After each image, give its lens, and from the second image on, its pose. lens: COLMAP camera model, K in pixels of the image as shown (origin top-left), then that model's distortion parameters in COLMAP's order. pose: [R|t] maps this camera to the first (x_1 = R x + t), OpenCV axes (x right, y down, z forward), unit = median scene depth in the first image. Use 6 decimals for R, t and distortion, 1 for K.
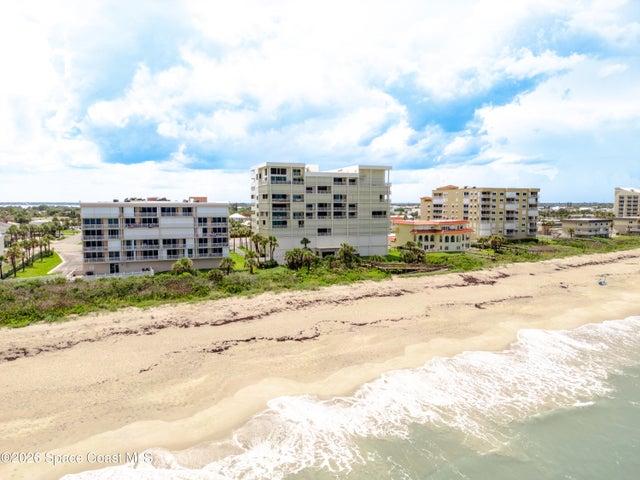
lens RADIAL K [[462.5, 0, 319.4], [0, 462.5, 248.2], [0, 0, 1]] dist [0.097388, -0.106767]
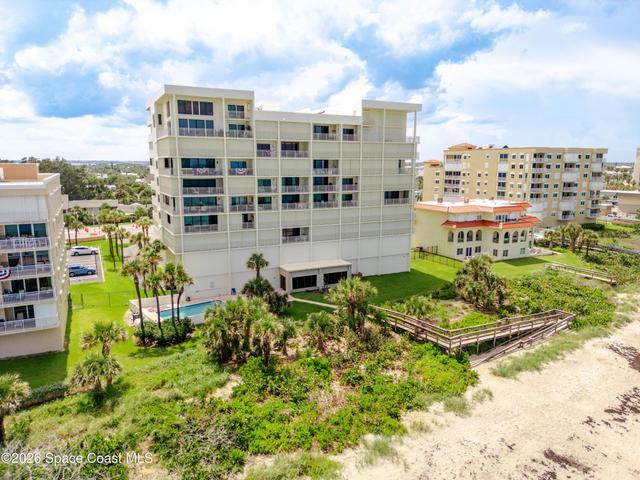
lens RADIAL K [[452.7, 0, 318.9], [0, 452.7, 259.5], [0, 0, 1]] dist [0.031491, -0.004402]
pose [[0.996045, -0.016613, 0.087286, -0.006722], [0.006475, 0.993324, 0.115173, -0.058200], [-0.088616, -0.114152, 0.989503, 0.452351]]
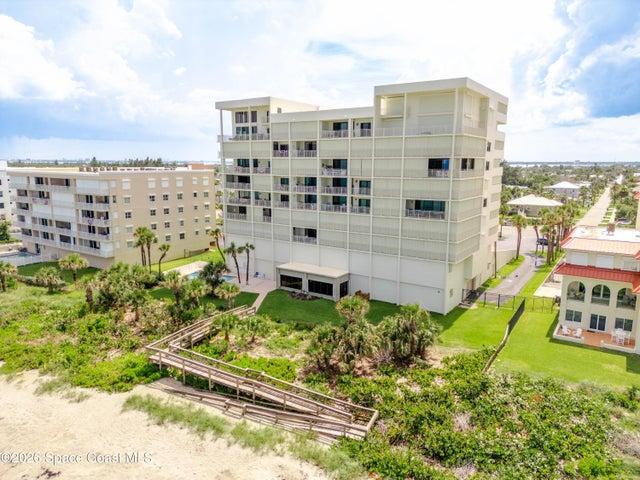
lens RADIAL K [[462.5, 0, 319.4], [0, 462.5, 248.2], [0, 0, 1]] dist [0.097388, -0.106767]
pose [[0.548732, 0.154548, -0.821589, 0.383893], [-0.085217, 0.987985, 0.128932, -0.077524], [0.831643, -0.000736, 0.555310, 0.658297]]
